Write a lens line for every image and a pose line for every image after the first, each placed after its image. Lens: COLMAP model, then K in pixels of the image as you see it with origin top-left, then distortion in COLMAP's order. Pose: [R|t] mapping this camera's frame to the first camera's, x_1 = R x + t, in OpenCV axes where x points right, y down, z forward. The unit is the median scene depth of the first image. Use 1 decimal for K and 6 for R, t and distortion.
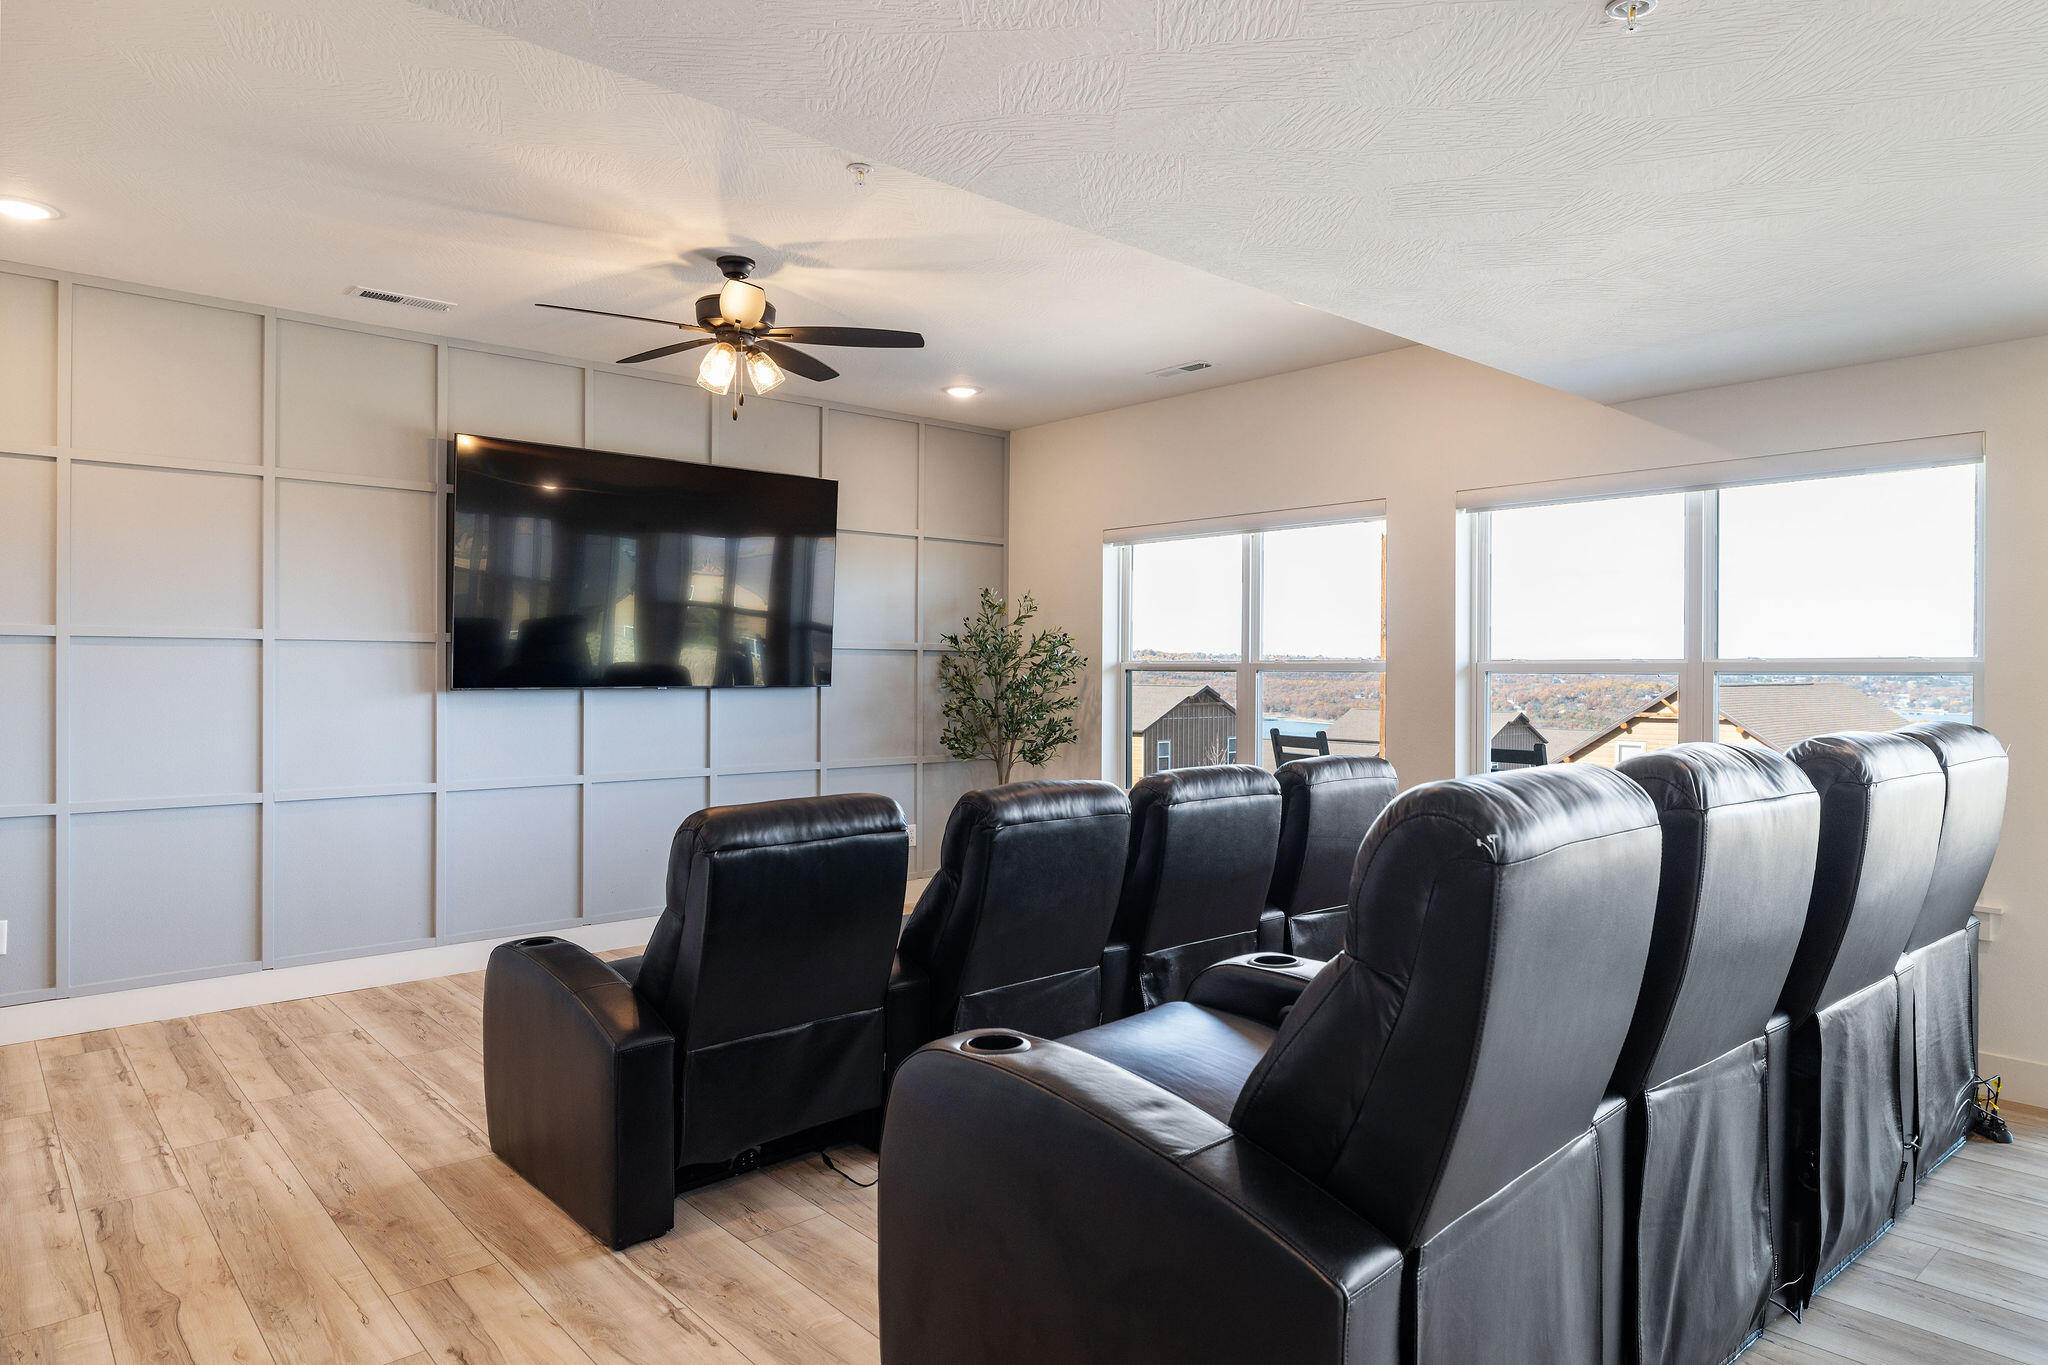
lens RADIAL K [[1208.7, 0, 1023.0], [0, 1208.7, 663.0], [0, 0, 1]] dist [-0.003023, -0.000213]
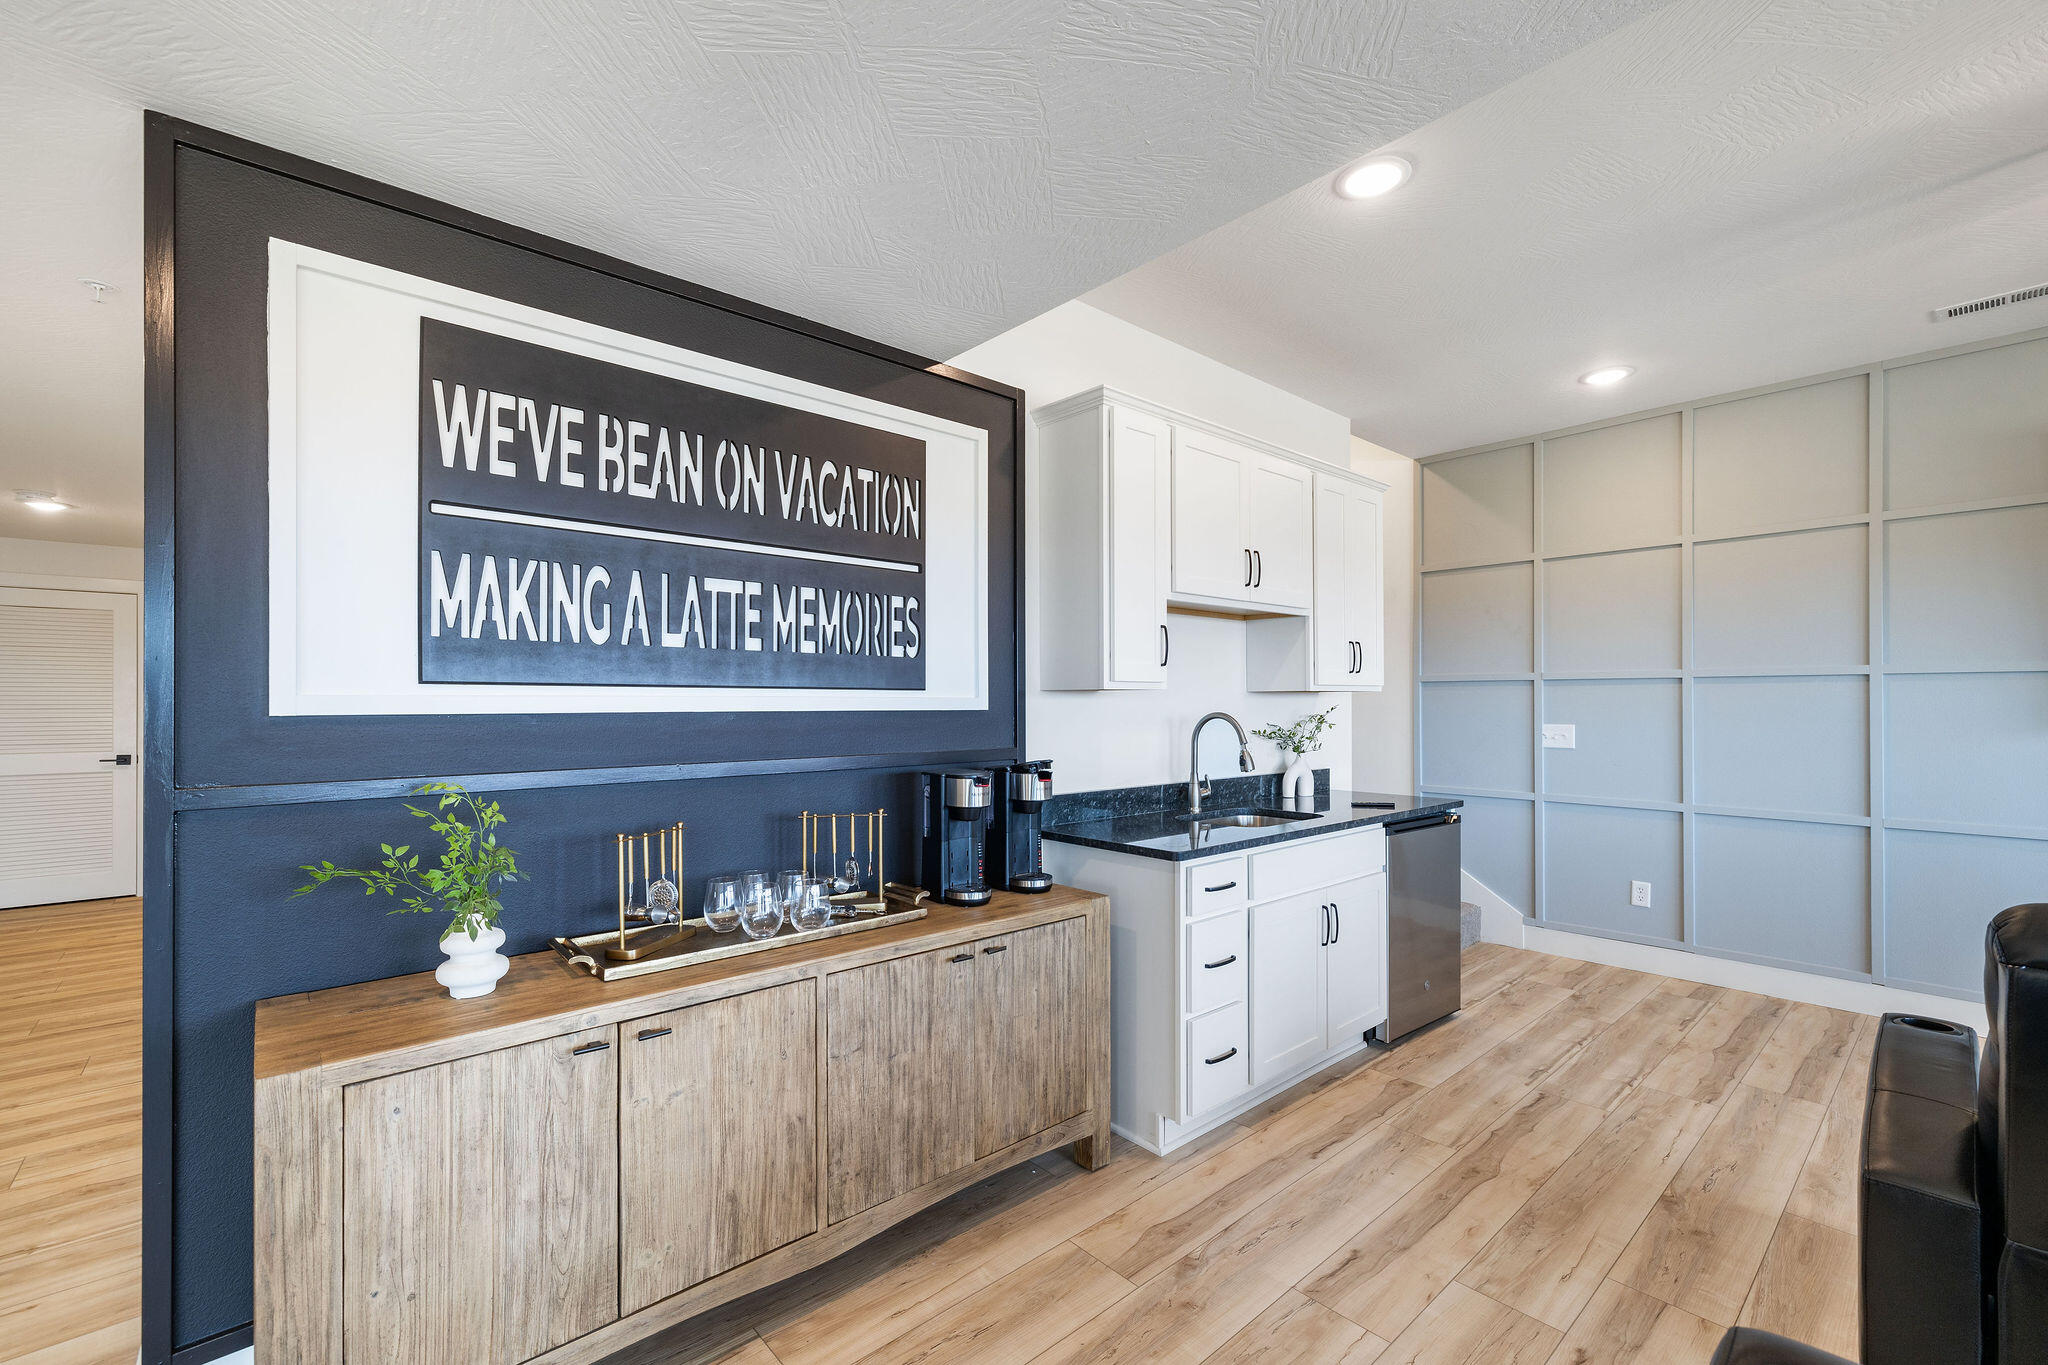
lens RADIAL K [[866.2, 0, 1029.1], [0, 866.2, 694.3], [0, 0, 1]] dist [-0.000164, -0.000314]
pose [[0.002777, -0.010468, -0.999941, 0.190988], [0.006633, 0.999923, -0.010449, 0.001599], [0.999974, -0.006604, 0.002846, 0.349172]]
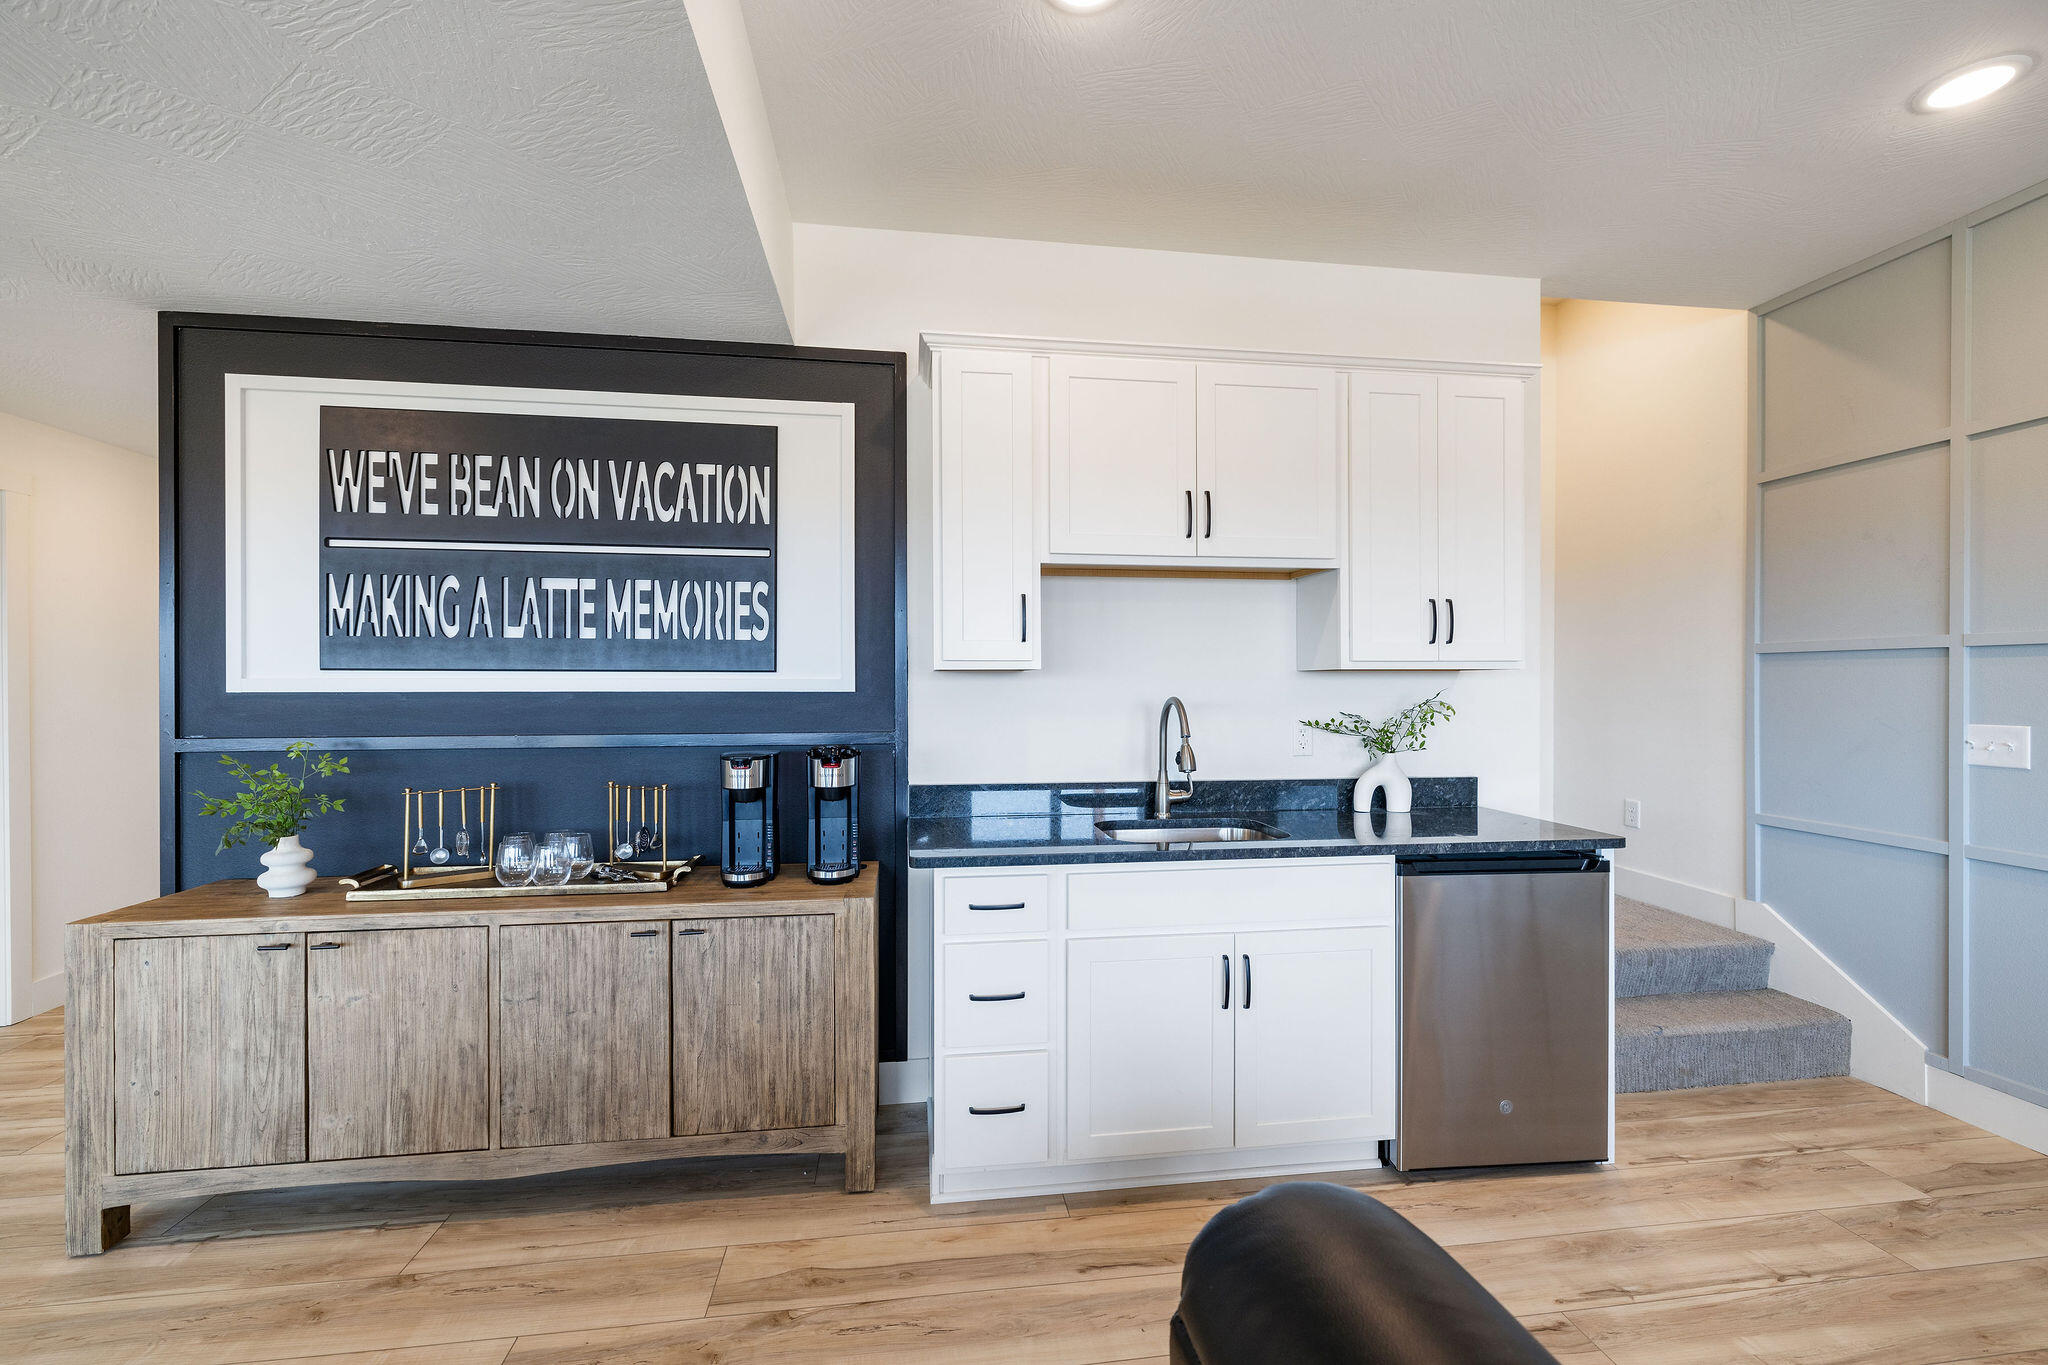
lens RADIAL K [[866.2, 0, 1040.5], [0, 866.2, 679.6], [0, 0, 1]] dist [-0.000164, -0.000314]
pose [[-0.548776, -0.002651, -0.835965, -0.048663], [0.003241, 0.999981, -0.005298, 0.001120], [0.835963, -0.005617, -0.548757, 0.873077]]
